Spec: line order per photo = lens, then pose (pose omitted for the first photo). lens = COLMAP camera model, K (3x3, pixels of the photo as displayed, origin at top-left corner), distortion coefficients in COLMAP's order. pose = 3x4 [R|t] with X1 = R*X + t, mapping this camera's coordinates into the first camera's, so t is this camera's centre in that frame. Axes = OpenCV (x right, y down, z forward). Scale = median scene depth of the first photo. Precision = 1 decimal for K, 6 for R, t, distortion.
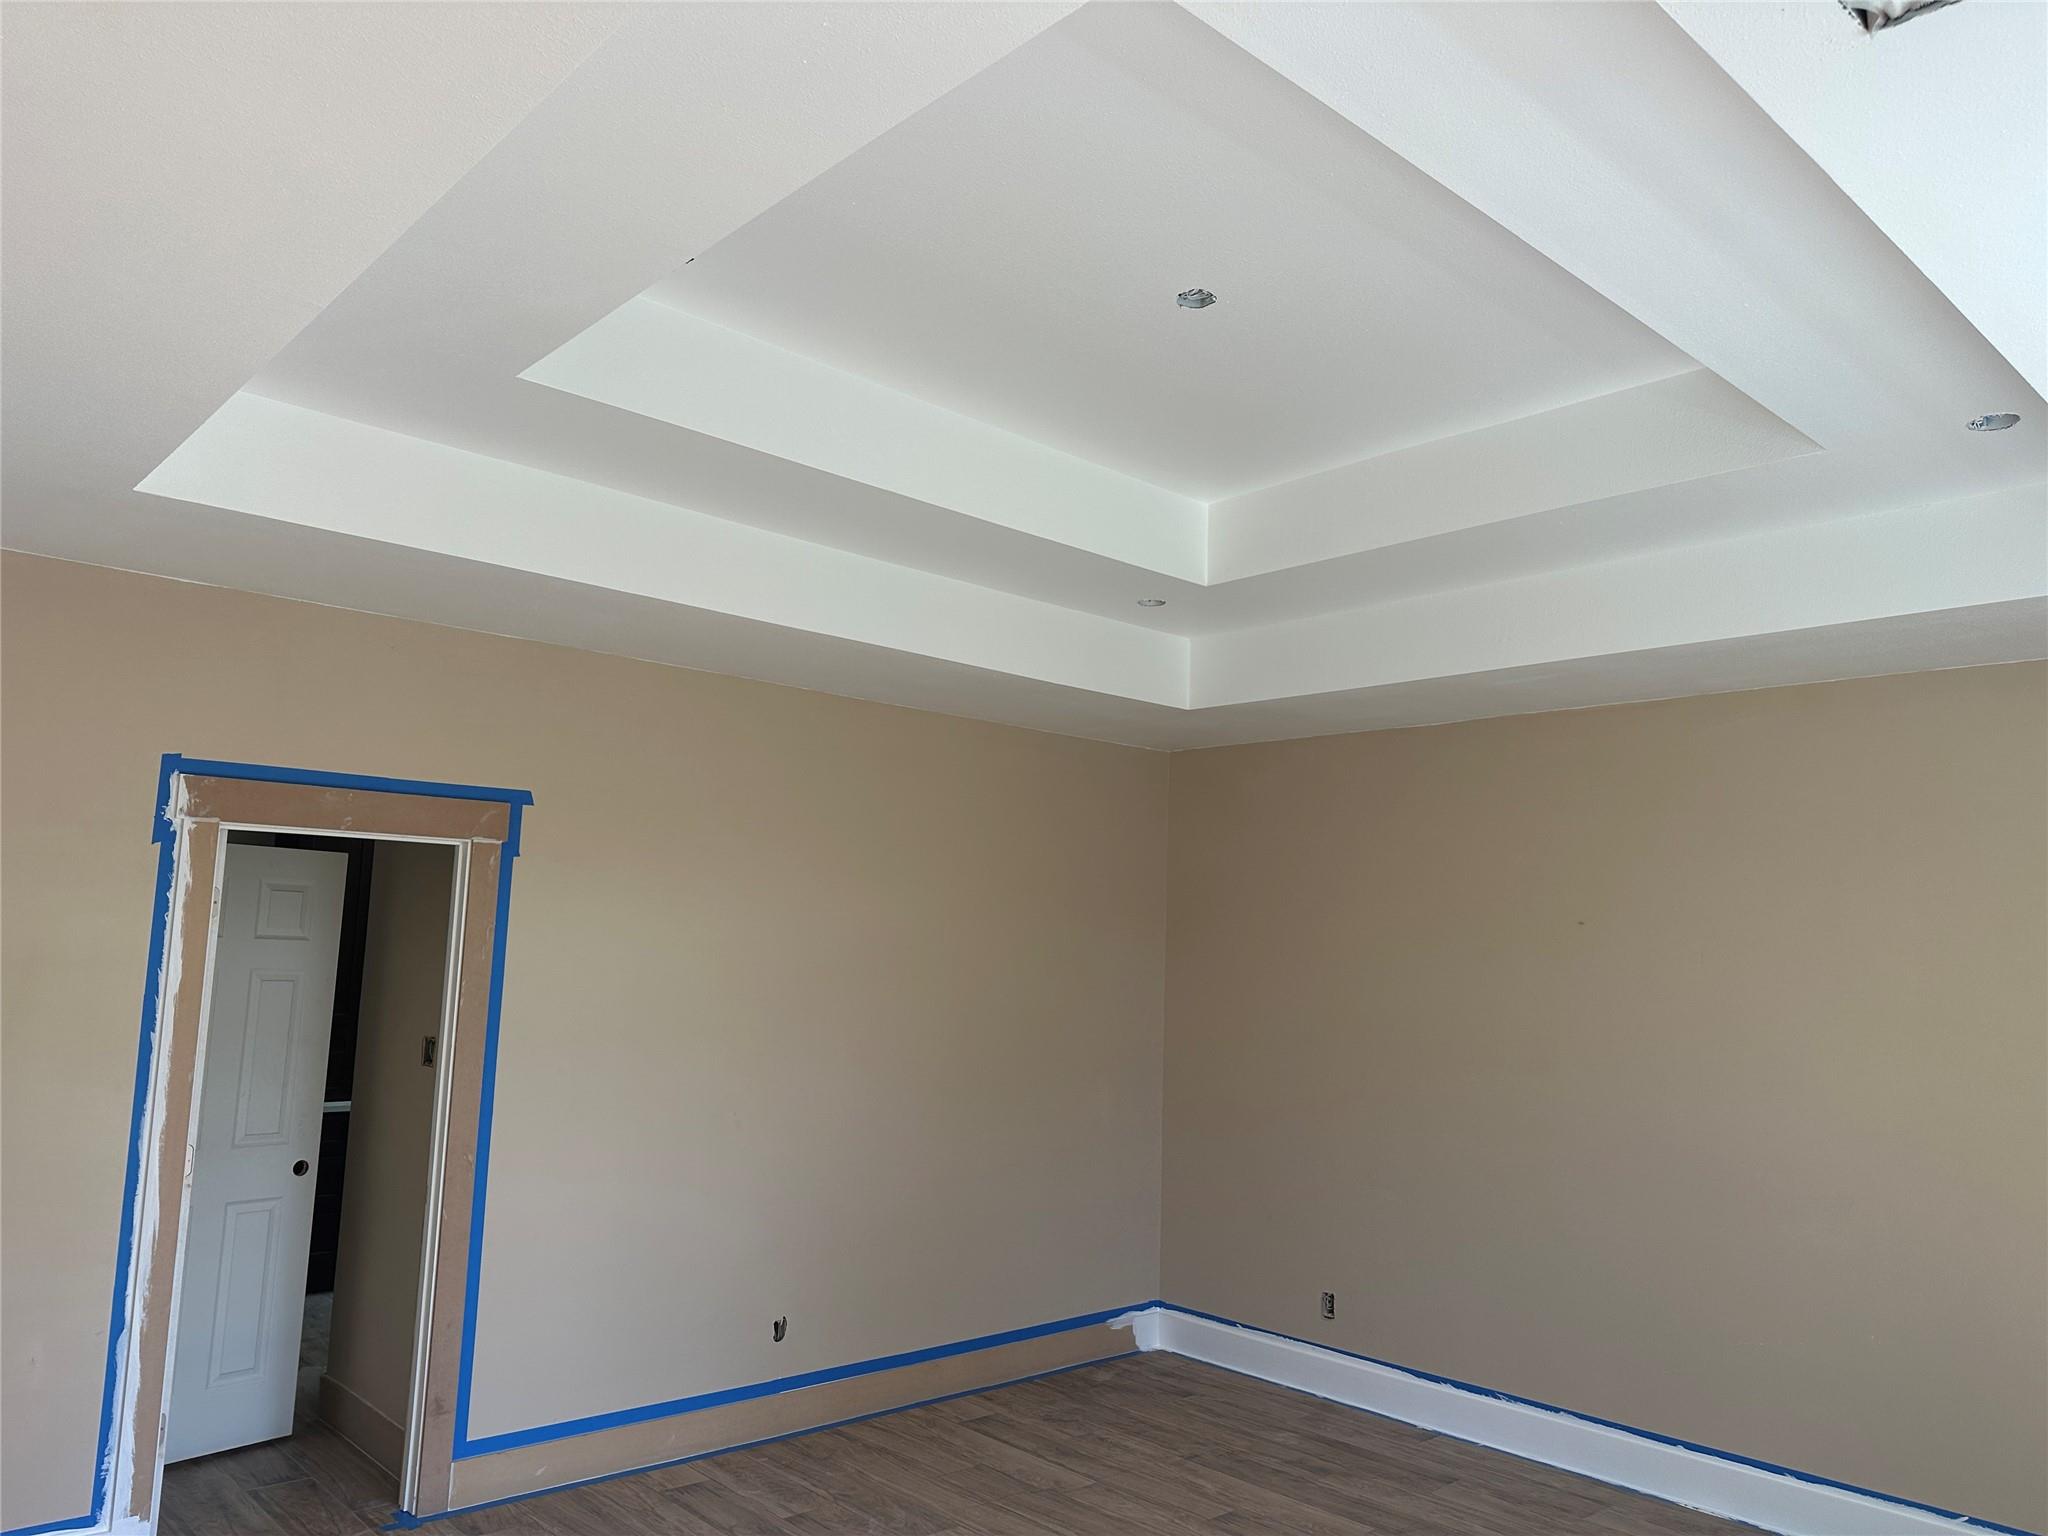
lens RADIAL K [[1430.8, 0, 1024.0], [0, 1430.8, 768.0], [0, 0, 1]] dist [0.069683, -0.094331]
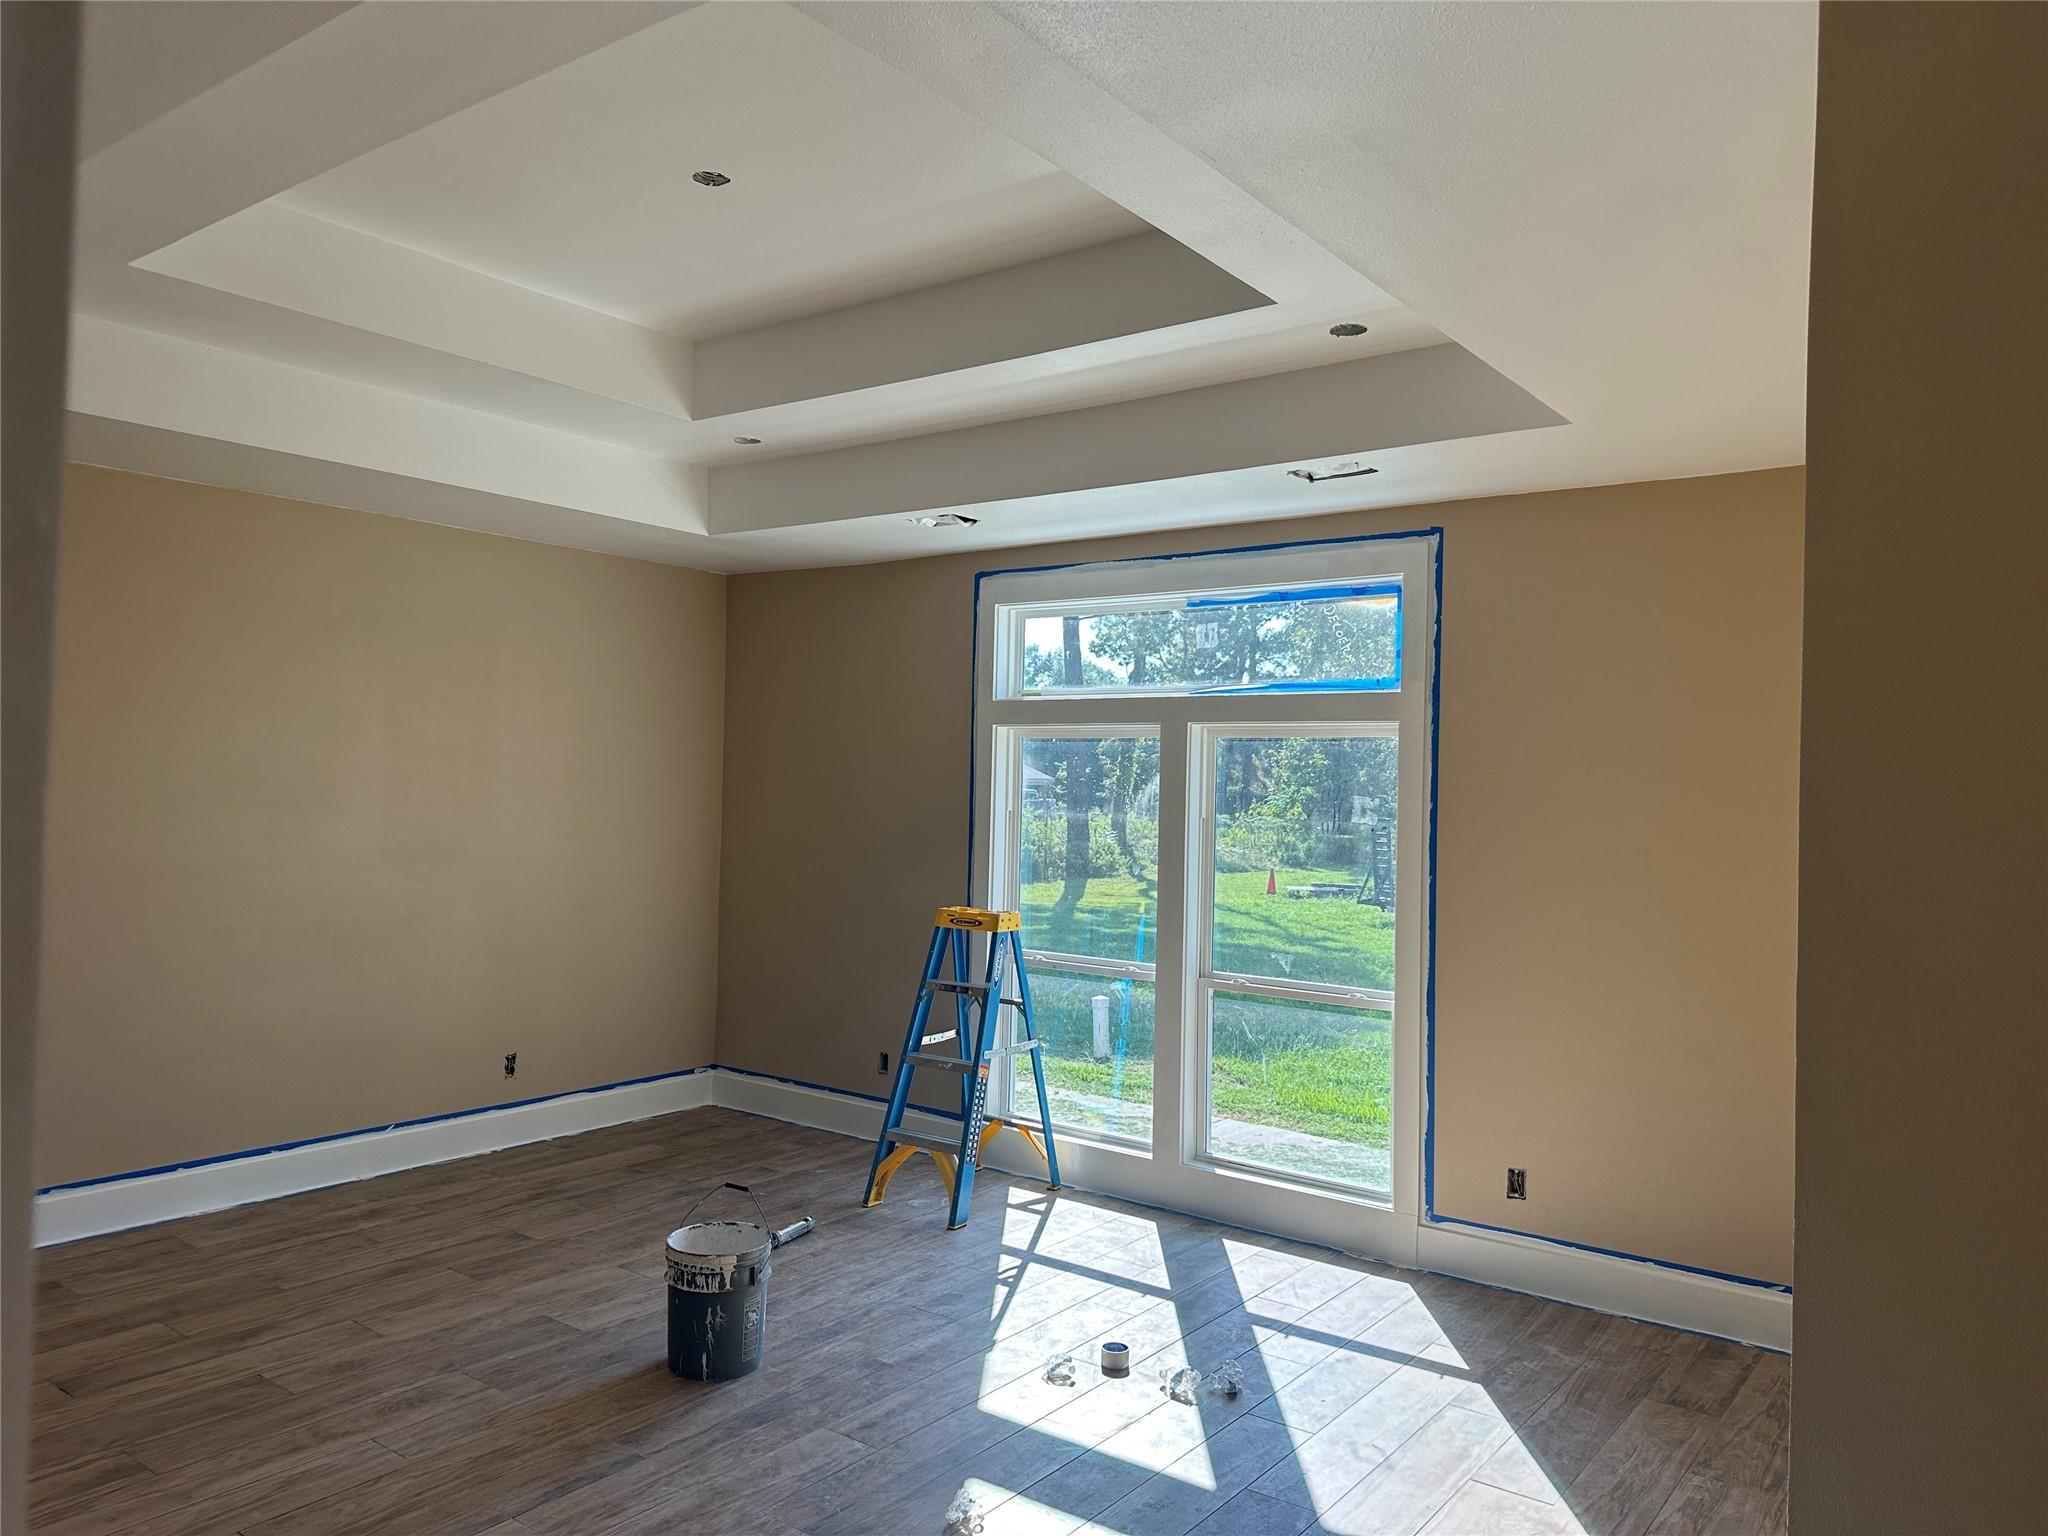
lens RADIAL K [[1452.4, 0, 1024.0], [0, 1452.4, 768.0], [0, 0, 1]] dist [-0.003011, -0.005032]
pose [[-0.188030, -0.031094, 0.981671, -0.764510], [-0.145616, 0.989335, 0.003445, 0.072712], [-0.971309, -0.142299, -0.190552, 0.652744]]
